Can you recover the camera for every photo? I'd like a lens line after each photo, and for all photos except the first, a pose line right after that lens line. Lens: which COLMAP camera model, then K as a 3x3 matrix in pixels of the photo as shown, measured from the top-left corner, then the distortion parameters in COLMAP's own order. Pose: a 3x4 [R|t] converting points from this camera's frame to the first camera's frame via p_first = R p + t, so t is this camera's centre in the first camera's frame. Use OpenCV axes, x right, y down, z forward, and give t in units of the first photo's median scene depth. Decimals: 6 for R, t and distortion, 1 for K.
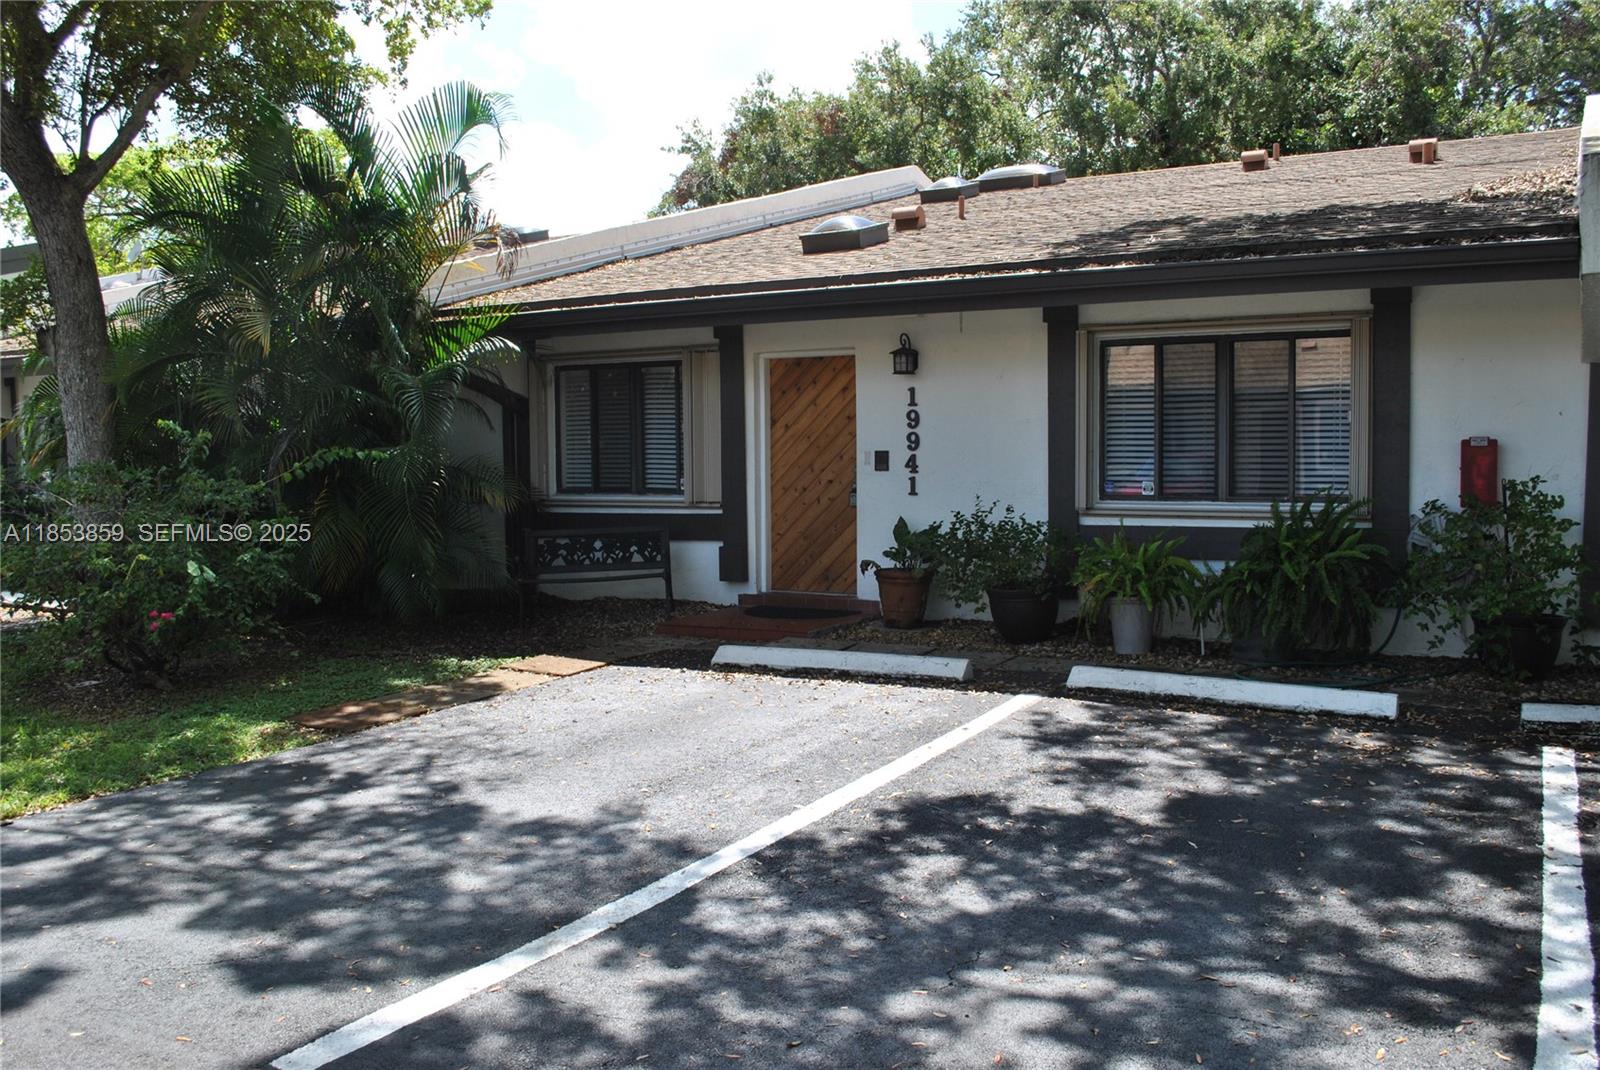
lens RADIAL K [[1432.8, 0, 800.0], [0, 1432.8, 535.0], [0, 0, 1]] dist [-0.074819, -0.010114]
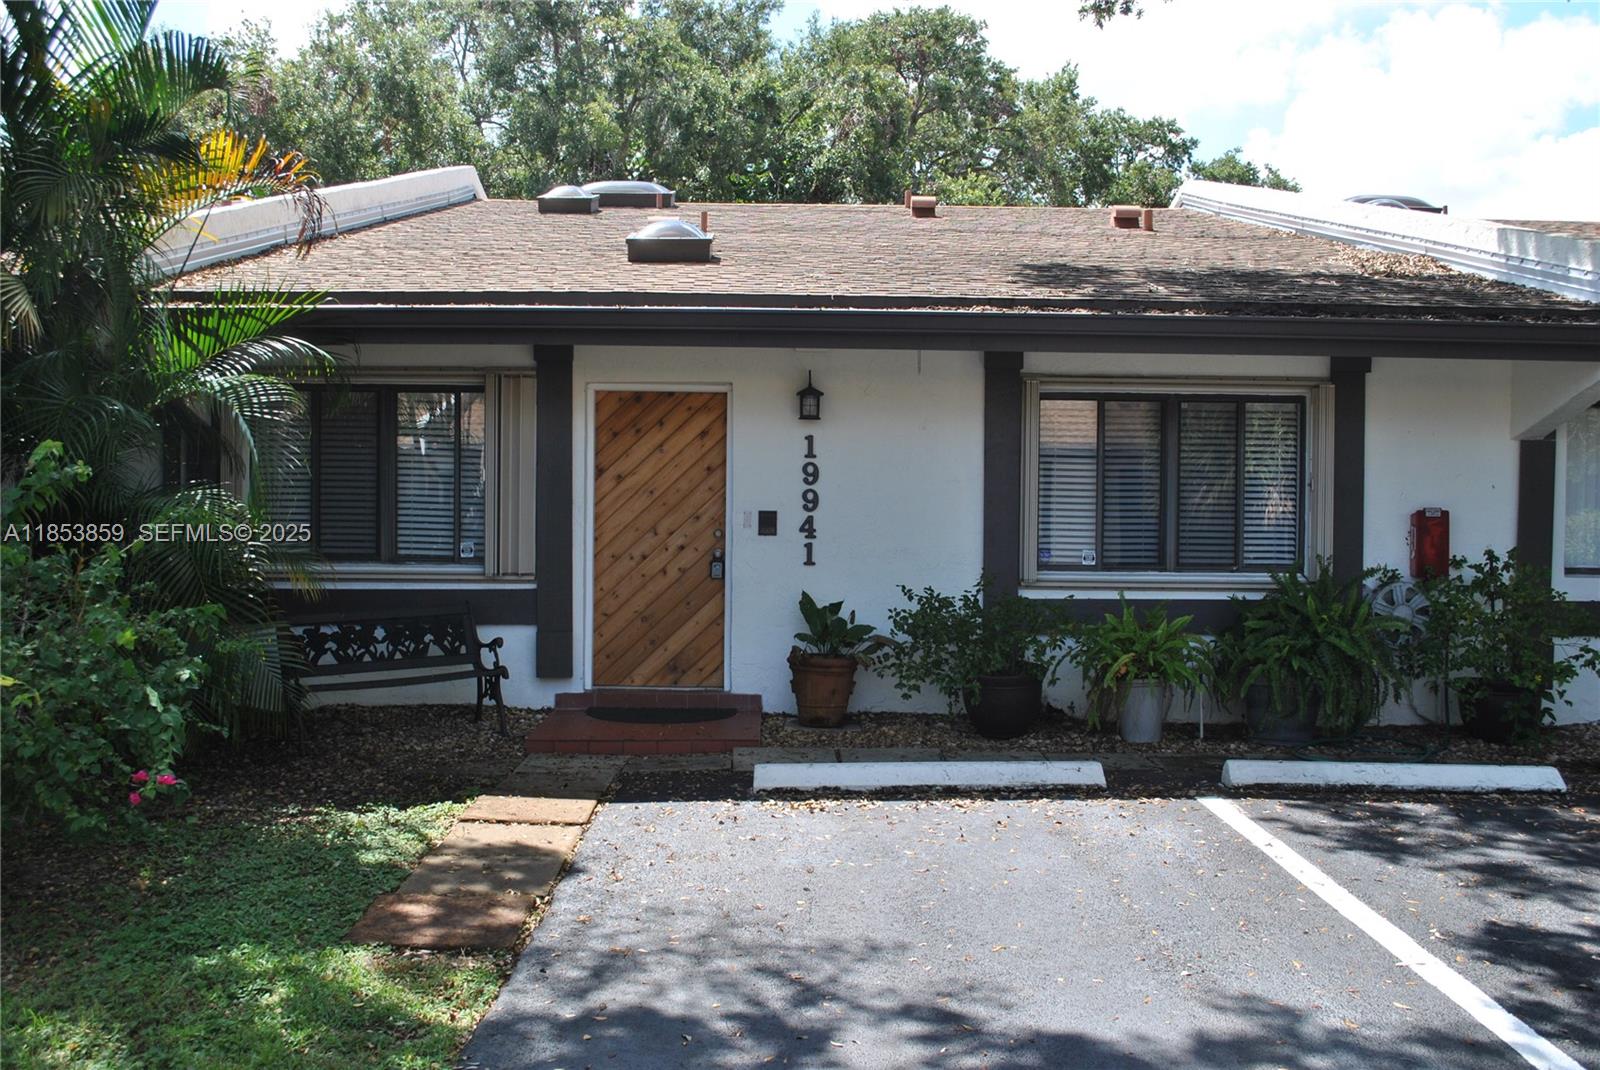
lens RADIAL K [[1547.4, 0, 800.0], [0, 1547.4, 535.0], [0, 0, 1]] dist [-0.065798, -0.002587]
pose [[0.847556, 0.008354, 0.530640, -0.400561], [0.013394, 0.999221, -0.037124, -0.012098], [-0.530537, 0.038572, 0.846784, 0.244044]]
